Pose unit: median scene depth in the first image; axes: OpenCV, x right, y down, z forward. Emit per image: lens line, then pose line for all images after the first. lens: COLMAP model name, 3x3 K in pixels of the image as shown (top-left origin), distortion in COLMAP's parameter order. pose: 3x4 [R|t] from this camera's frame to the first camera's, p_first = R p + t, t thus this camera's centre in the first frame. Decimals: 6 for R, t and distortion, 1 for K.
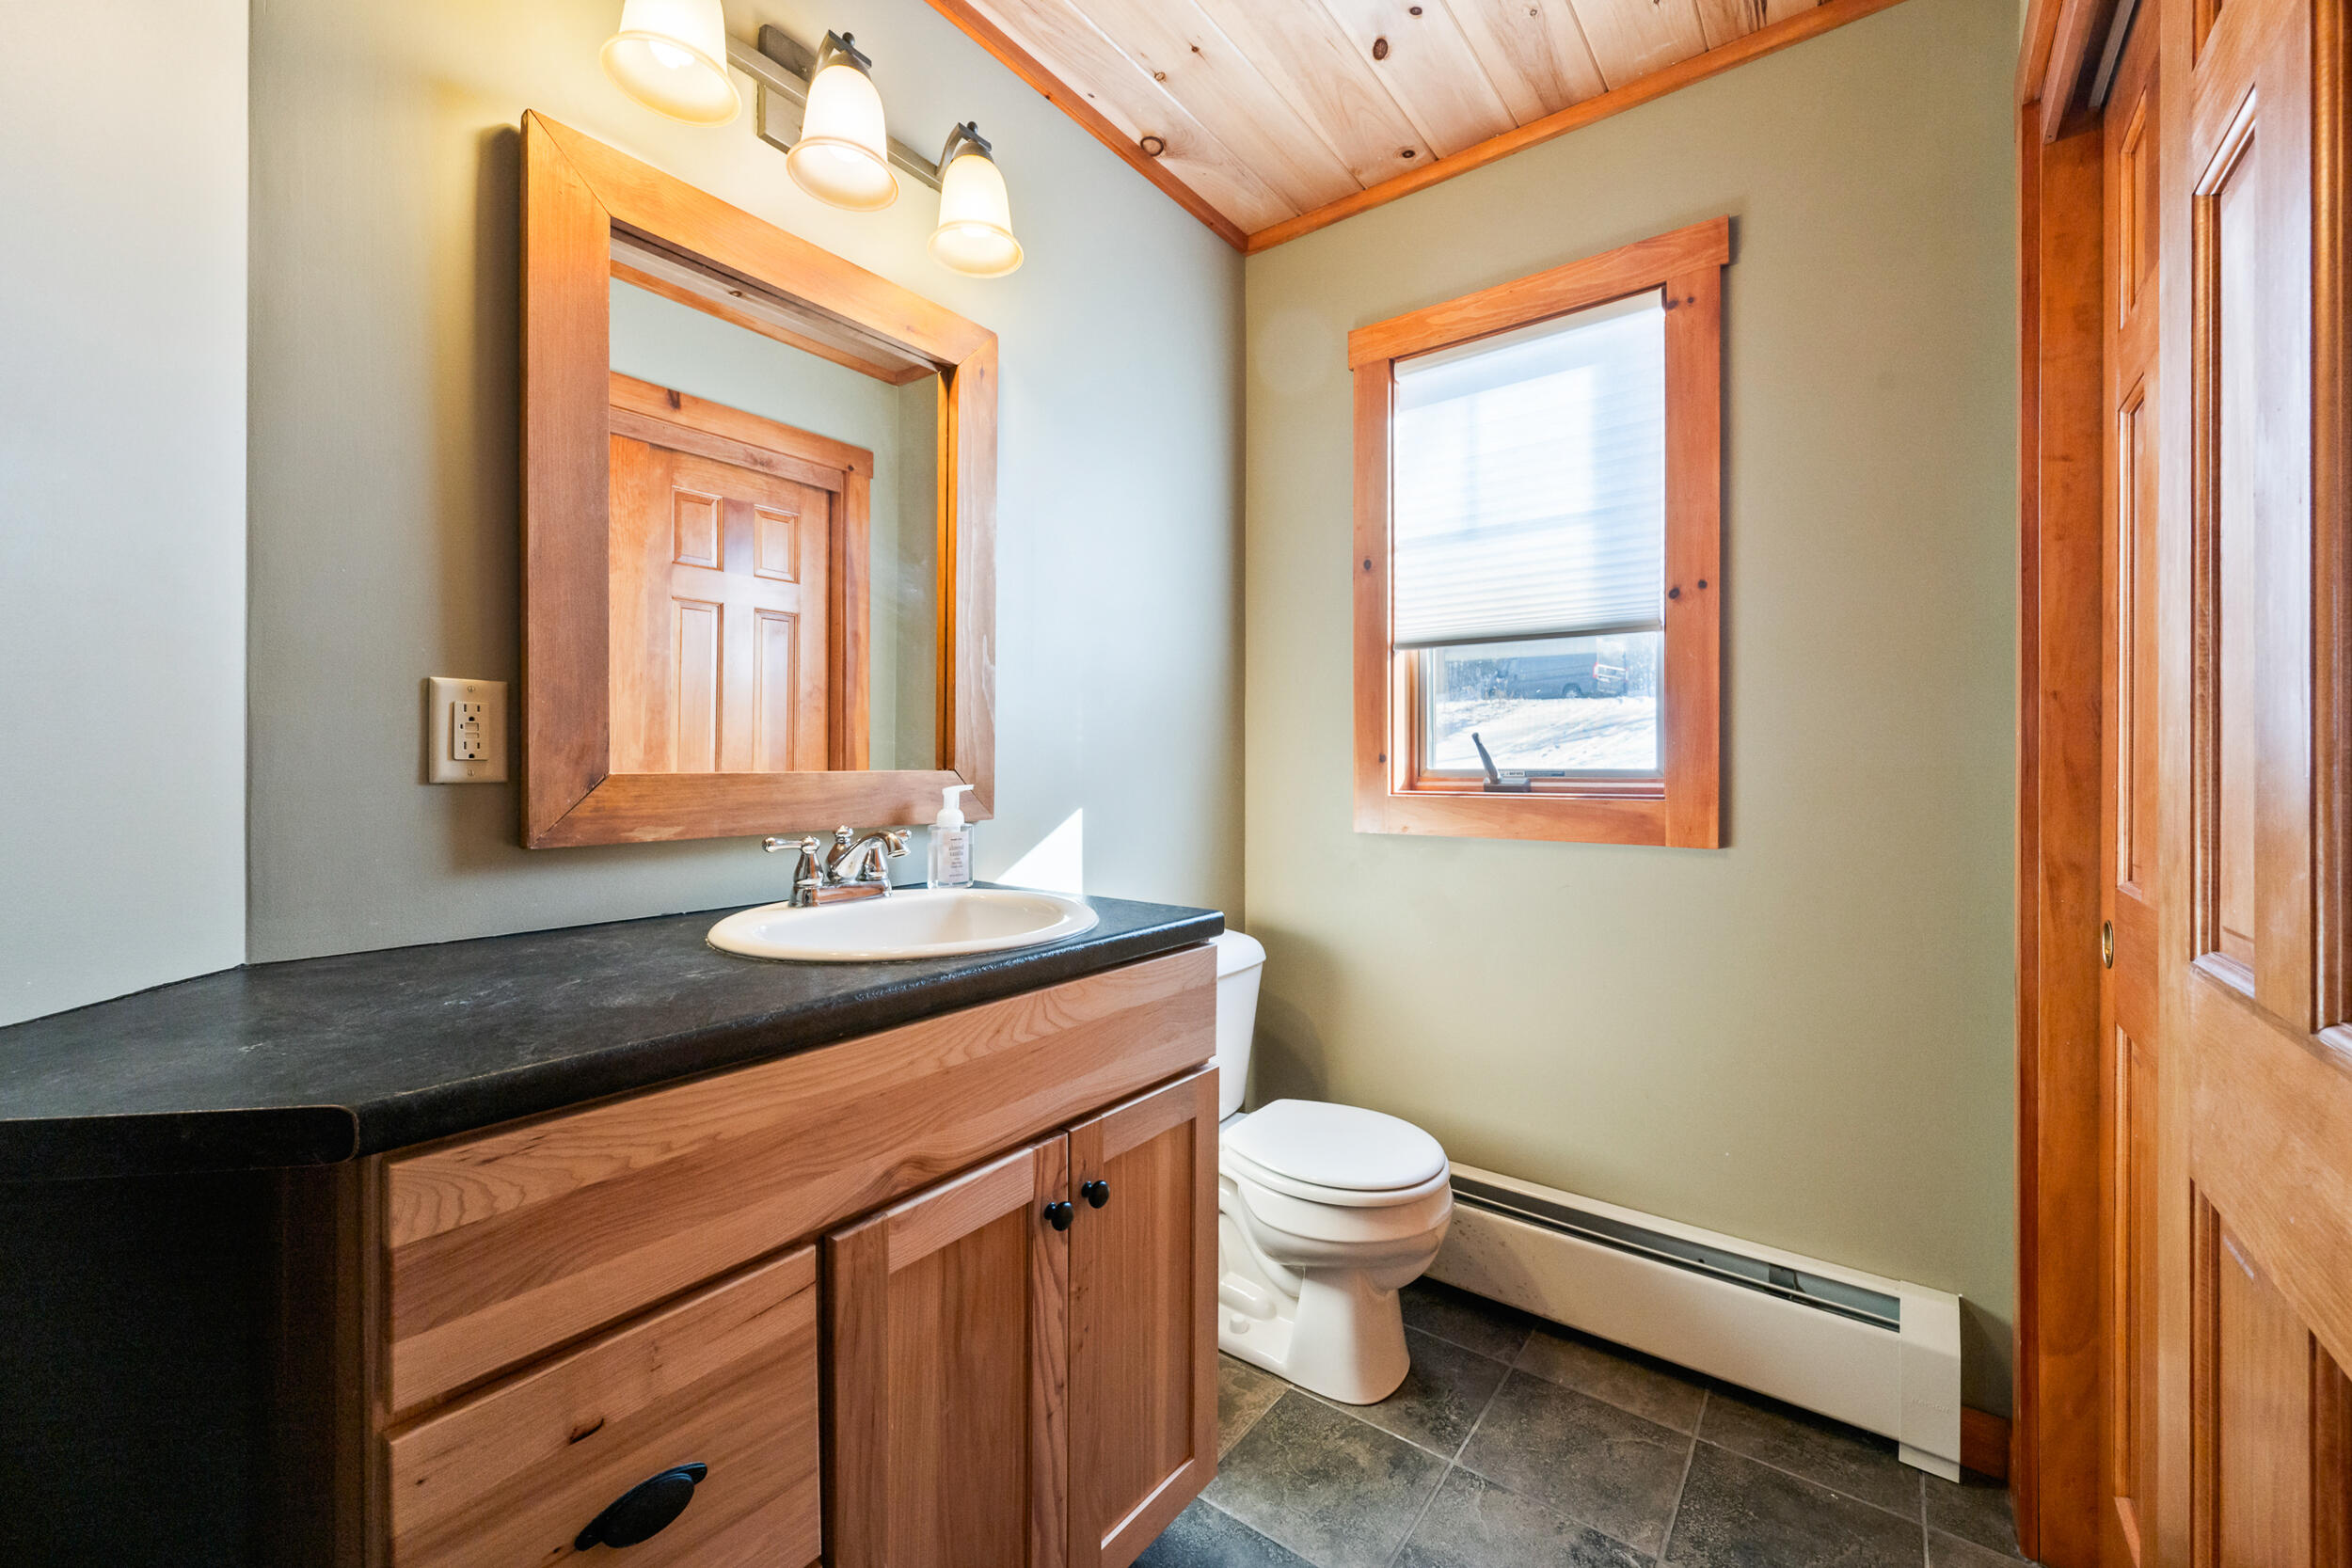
lens RADIAL K [[937.6, 0, 1177.1], [0, 937.6, 756.4], [0, 0, 1]] dist [-0.006734, 0.002678]
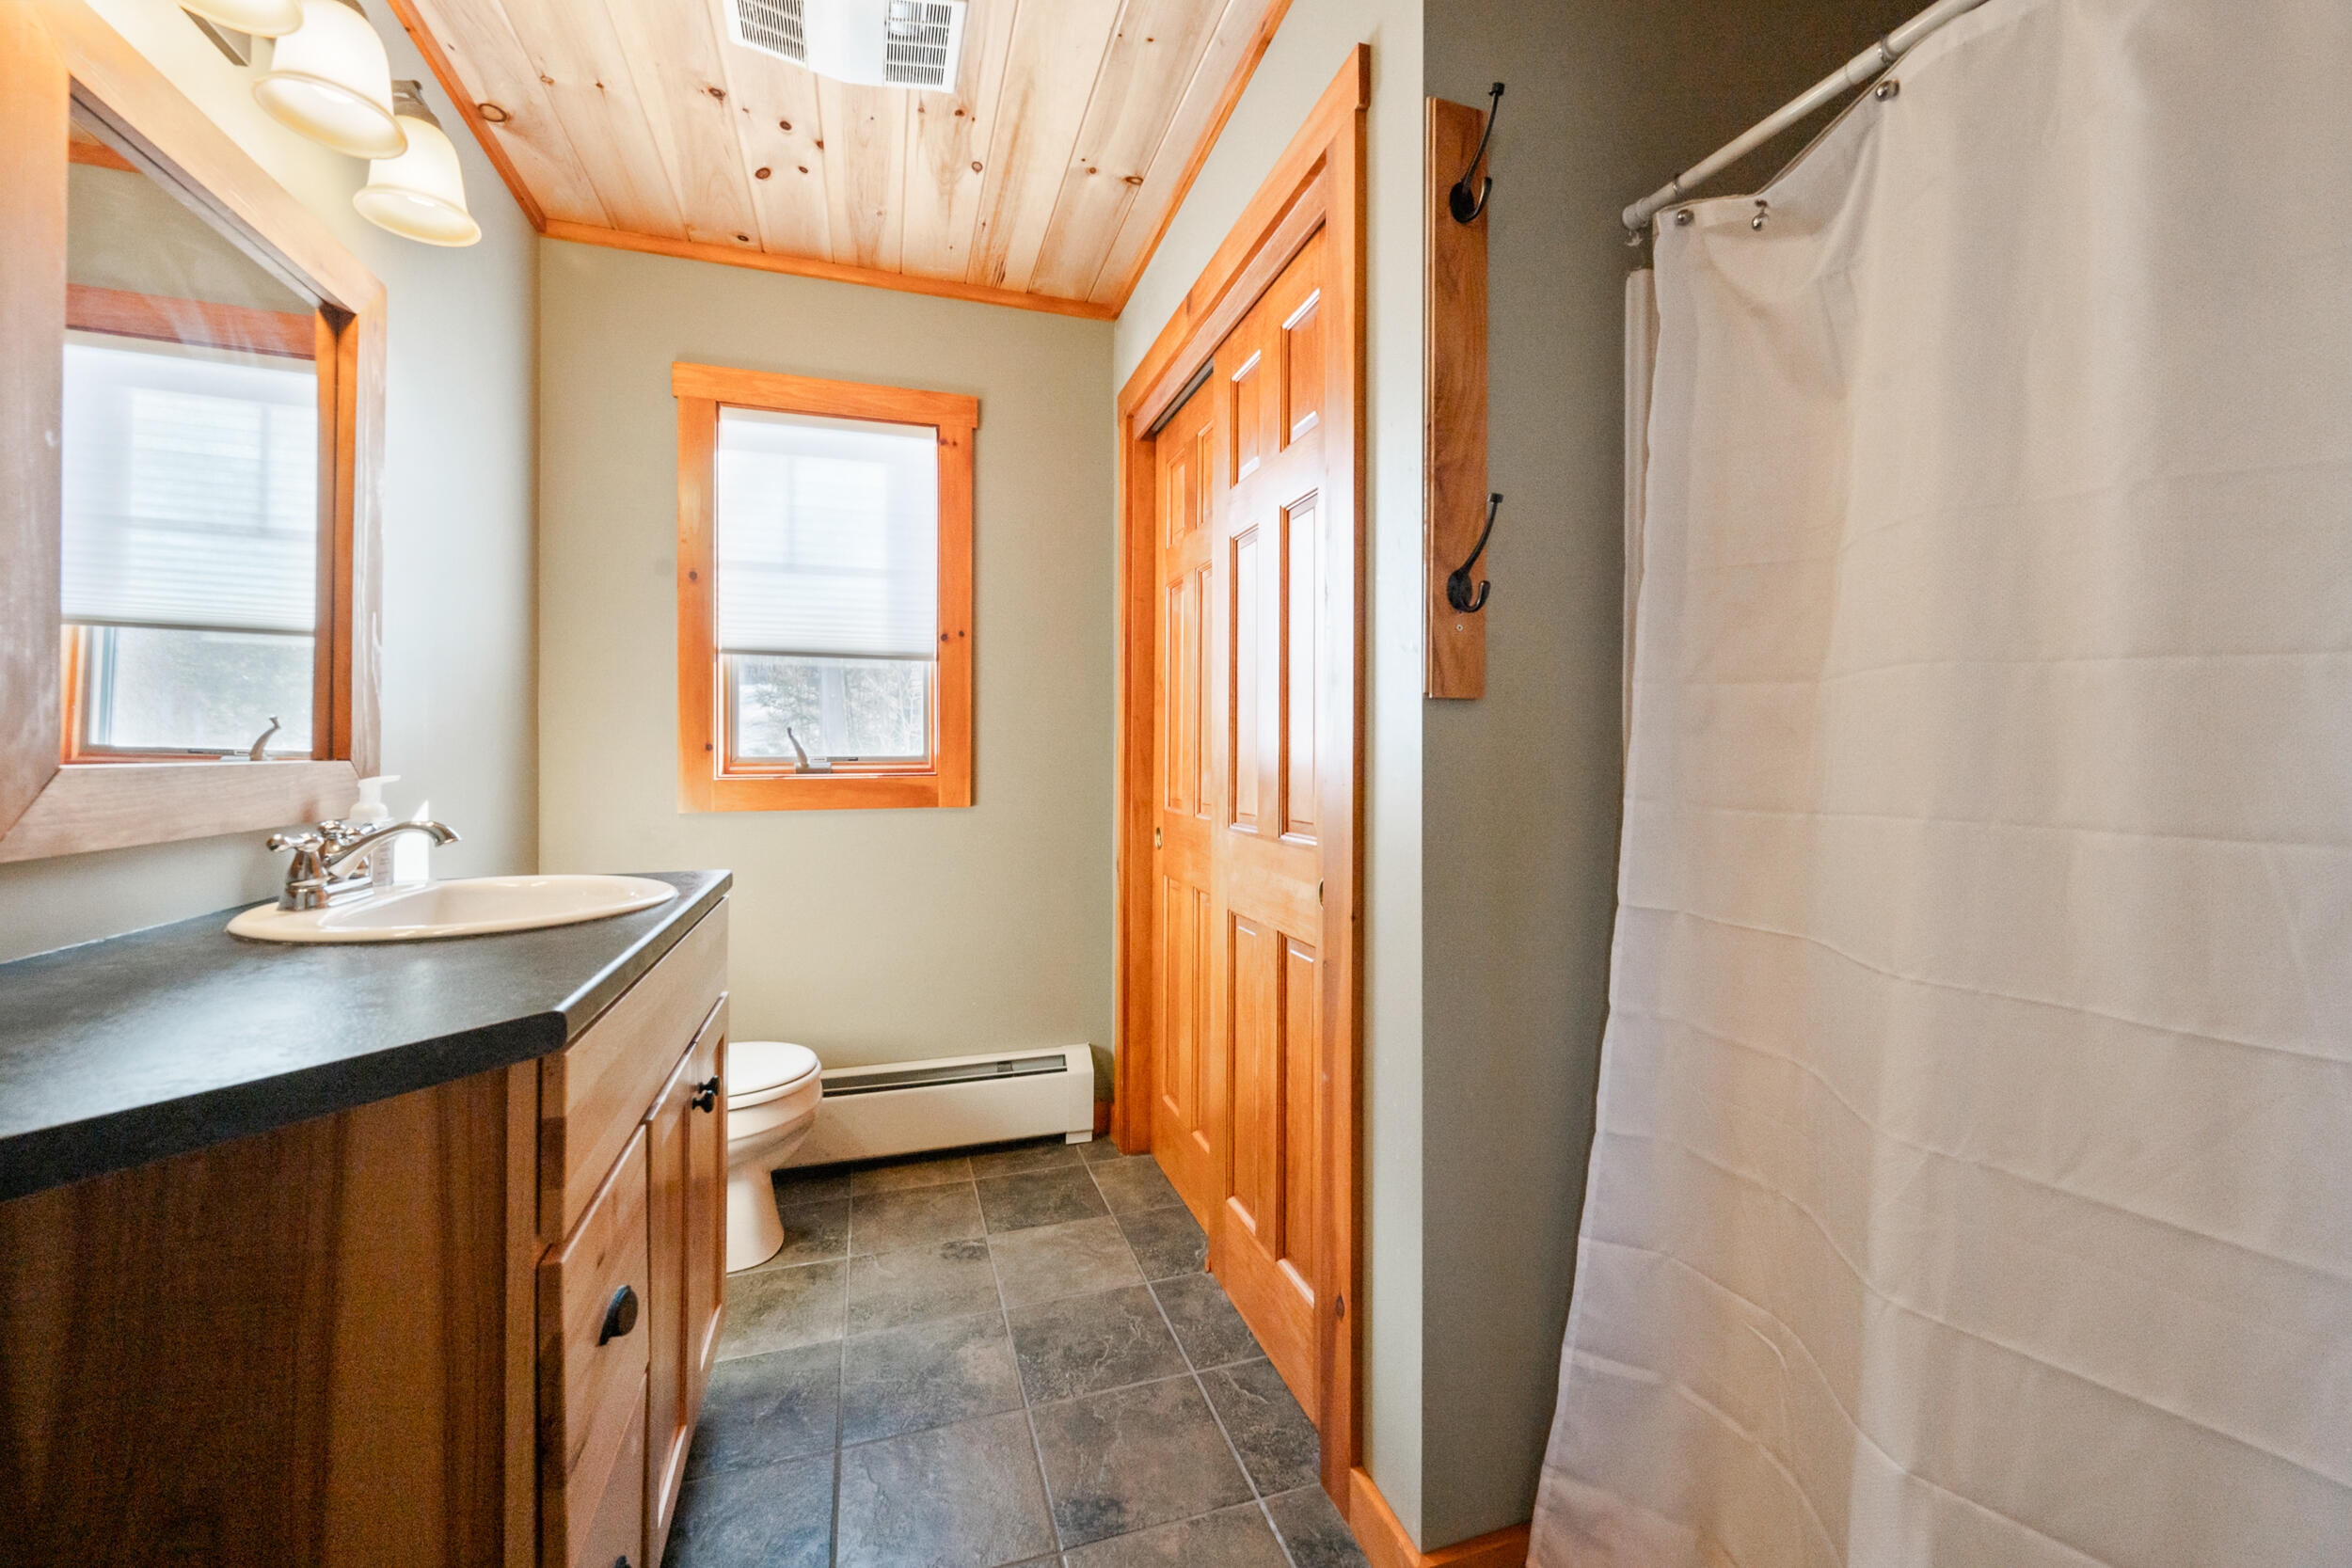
lens RADIAL K [[938.4, 0, 1186.6], [0, 938.4, 739.1], [0, 0, 1]] dist [-0.001052, 0.000584]
pose [[0.566656, 0.009469, 0.823900, -0.490223], [-0.007025, 0.999953, -0.006661, -0.004833], [-0.823924, -0.002014, 0.566696, -0.168947]]
